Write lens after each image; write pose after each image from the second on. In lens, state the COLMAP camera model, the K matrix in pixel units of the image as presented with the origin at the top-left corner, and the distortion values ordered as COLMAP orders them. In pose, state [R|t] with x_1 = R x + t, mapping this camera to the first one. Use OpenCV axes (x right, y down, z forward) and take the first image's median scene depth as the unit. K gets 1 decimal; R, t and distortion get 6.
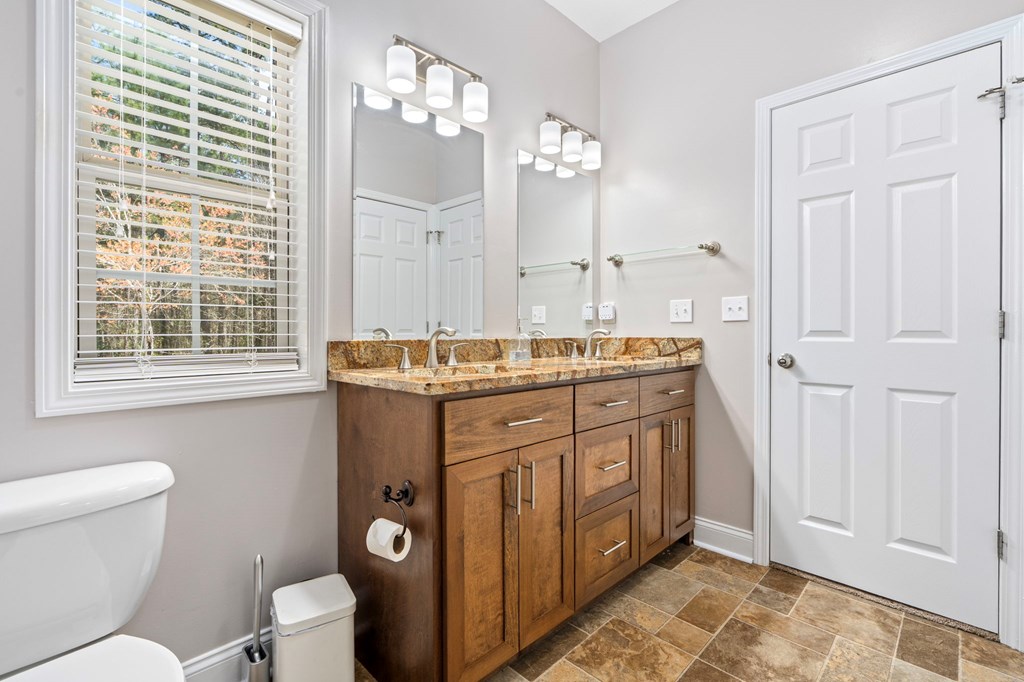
lens RADIAL K [[466.0, 0, 513.7], [0, 466.0, 336.6], [0, 0, 1]] dist [0.003251, 0.000298]
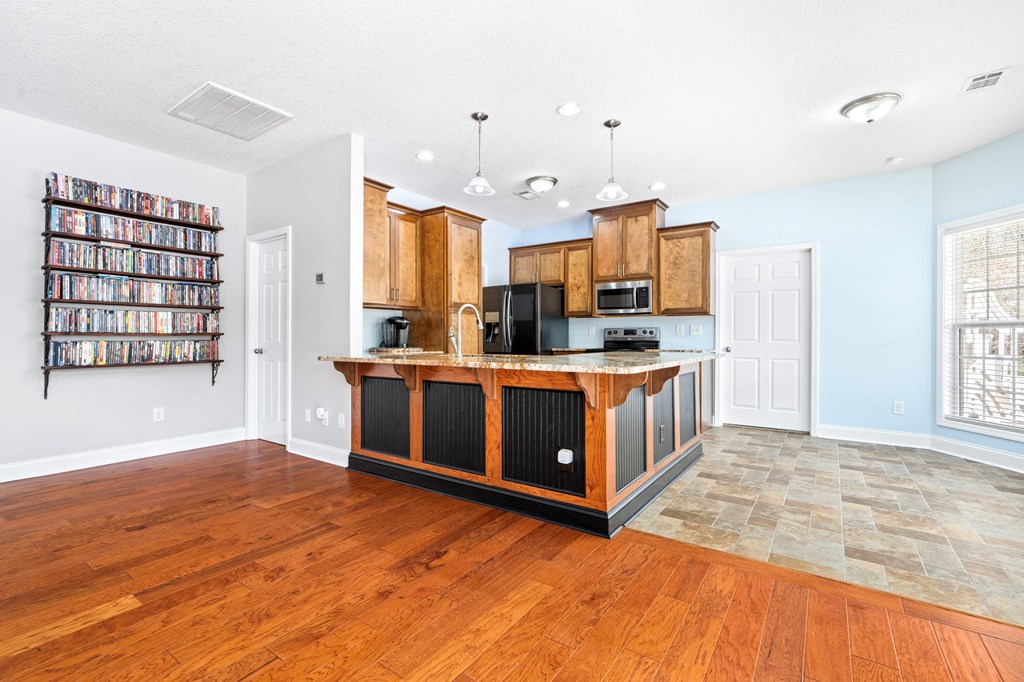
lens RADIAL K [[466.0, 0, 514.7], [0, 466.0, 334.5], [0, 0, 1]] dist [0.003251, 0.000298]
pose [[0.174367, -0.011435, -0.984614, 2.110334], [-0.012954, 0.999819, -0.013906, -0.023913], [0.984596, 0.015180, 0.174187, -0.428724]]
